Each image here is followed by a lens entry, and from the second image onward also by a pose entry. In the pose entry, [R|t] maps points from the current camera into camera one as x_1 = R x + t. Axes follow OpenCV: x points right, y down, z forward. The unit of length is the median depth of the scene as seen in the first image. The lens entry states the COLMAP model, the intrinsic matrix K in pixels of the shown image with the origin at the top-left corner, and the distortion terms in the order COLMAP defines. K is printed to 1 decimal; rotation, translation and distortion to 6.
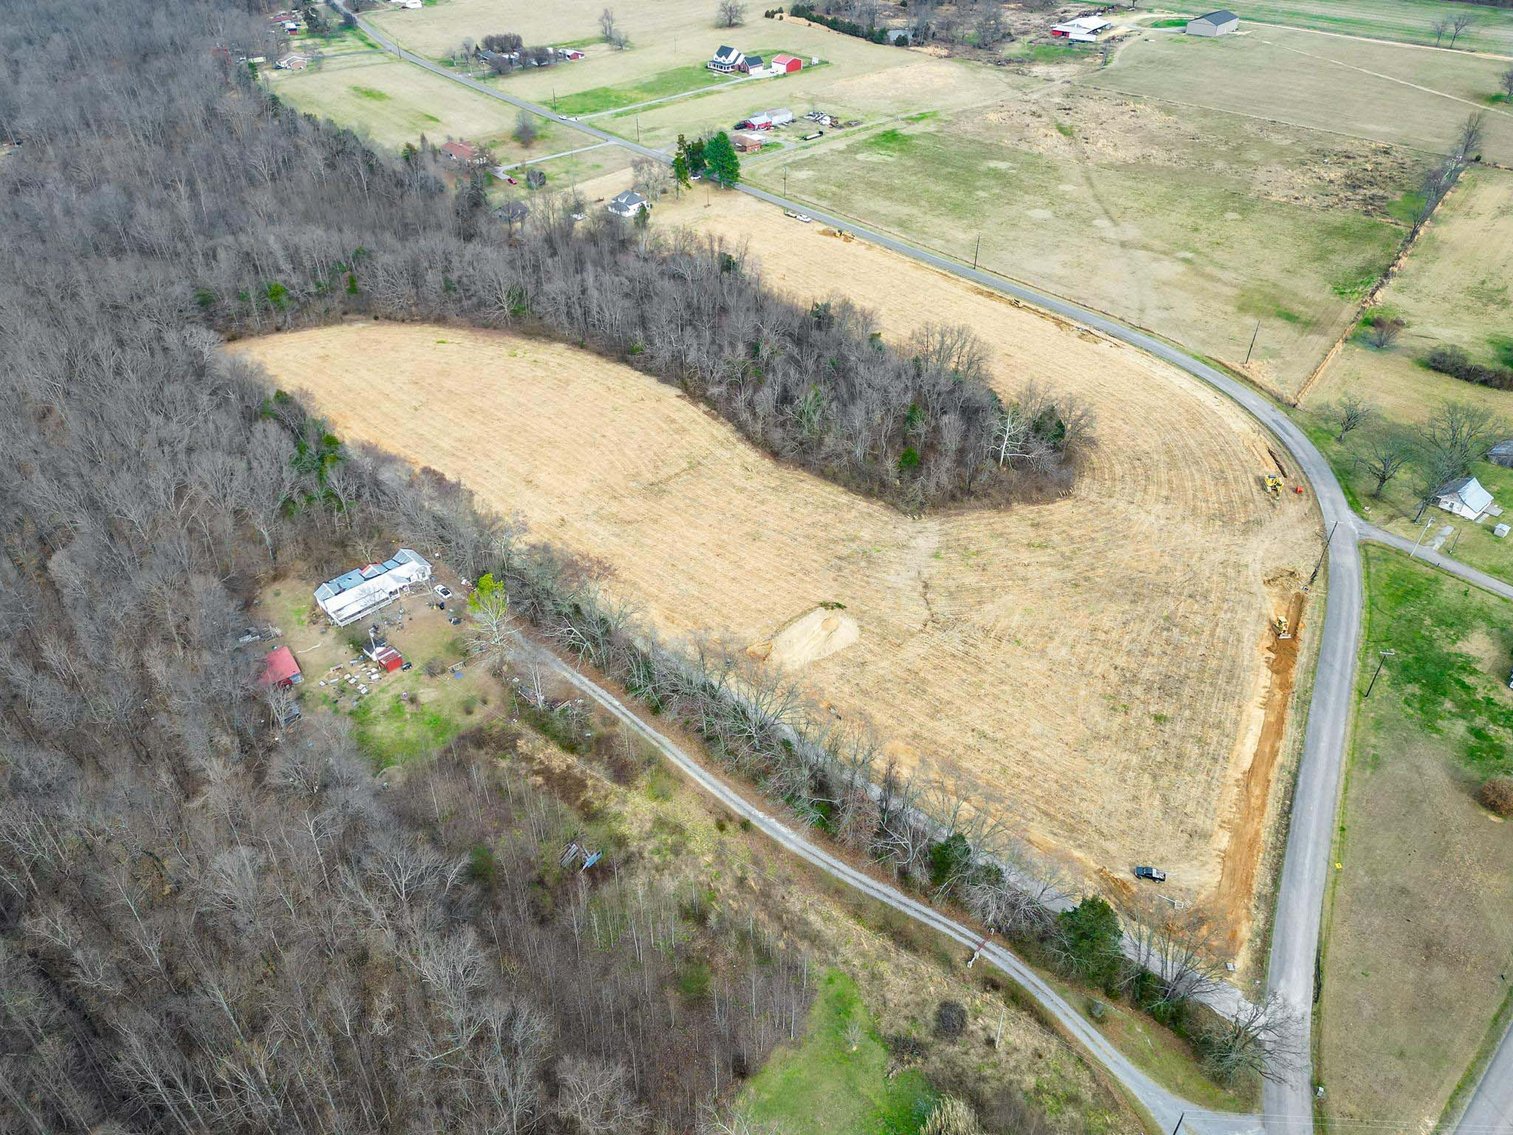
lens RADIAL K [[1075.2, 0, 756.5], [0, 1075.2, 567.5], [0, 0, 1]] dist [0.086806, -0.085049]
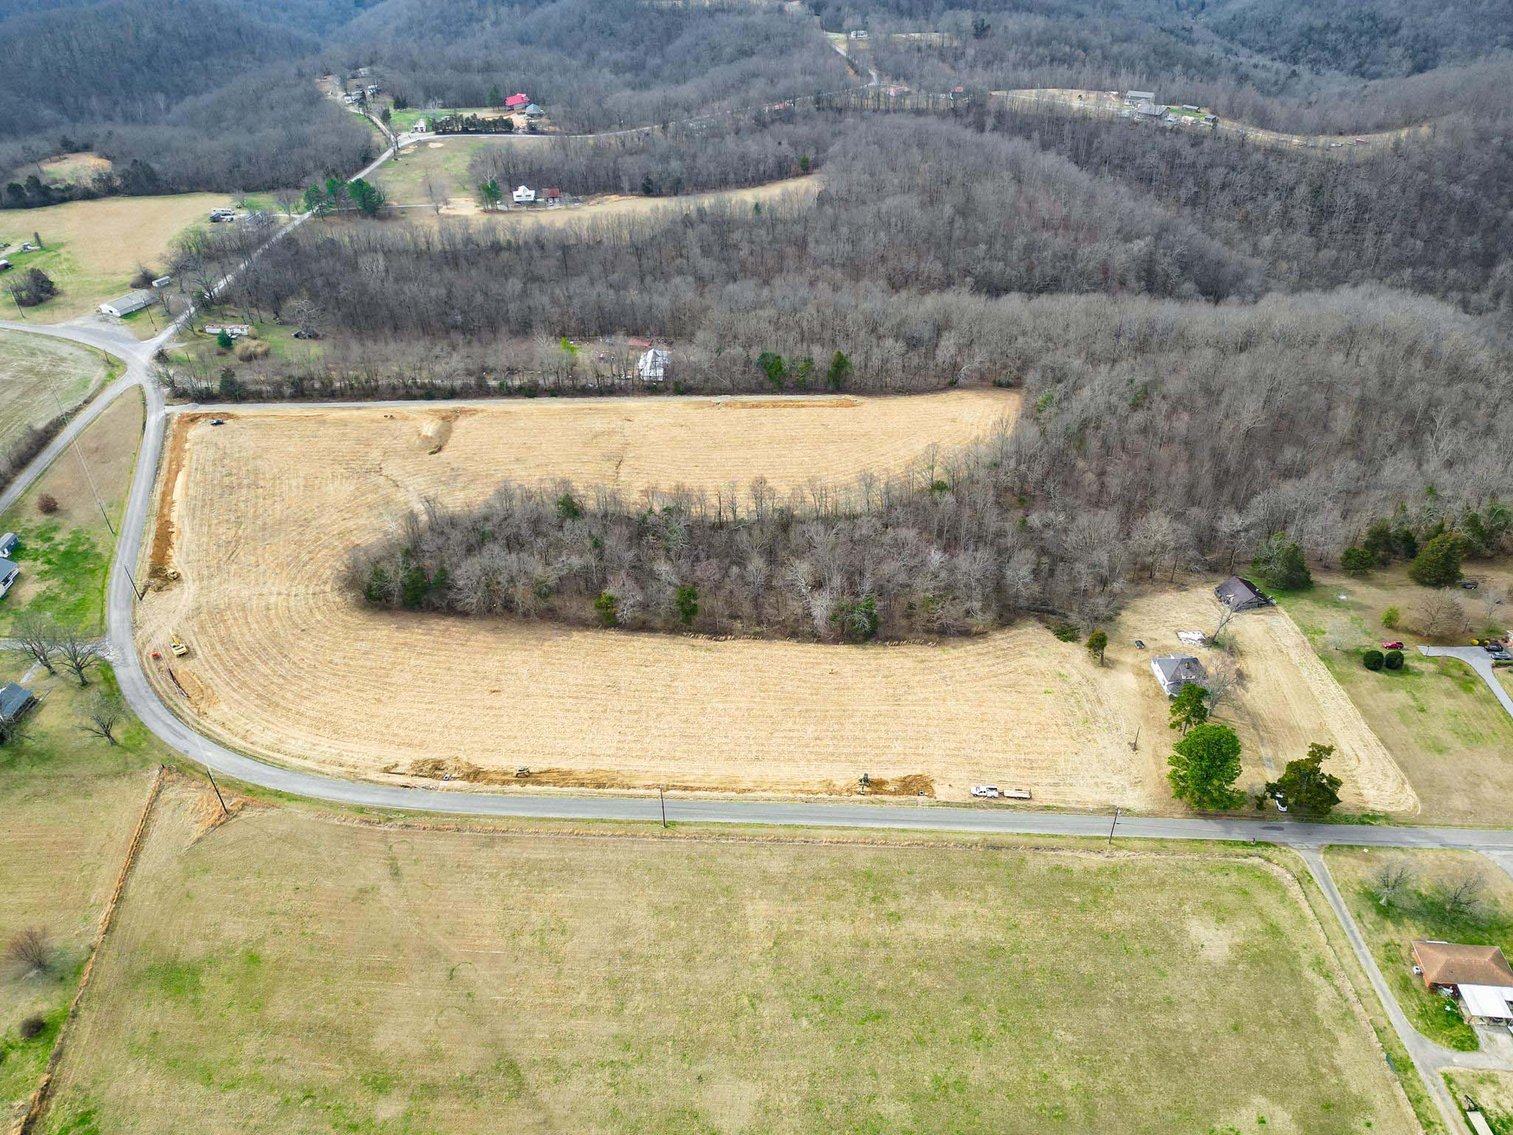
lens RADIAL K [[1075.2, 0, 756.5], [0, 1075.2, 567.5], [0, 0, 1]] dist [0.086806, -0.085049]
pose [[-0.692367, 0.431812, -0.578072, 0.782409], [-0.424244, 0.404422, 0.810222, -1.474974], [0.583648, 0.806214, -0.096815, 1.605182]]
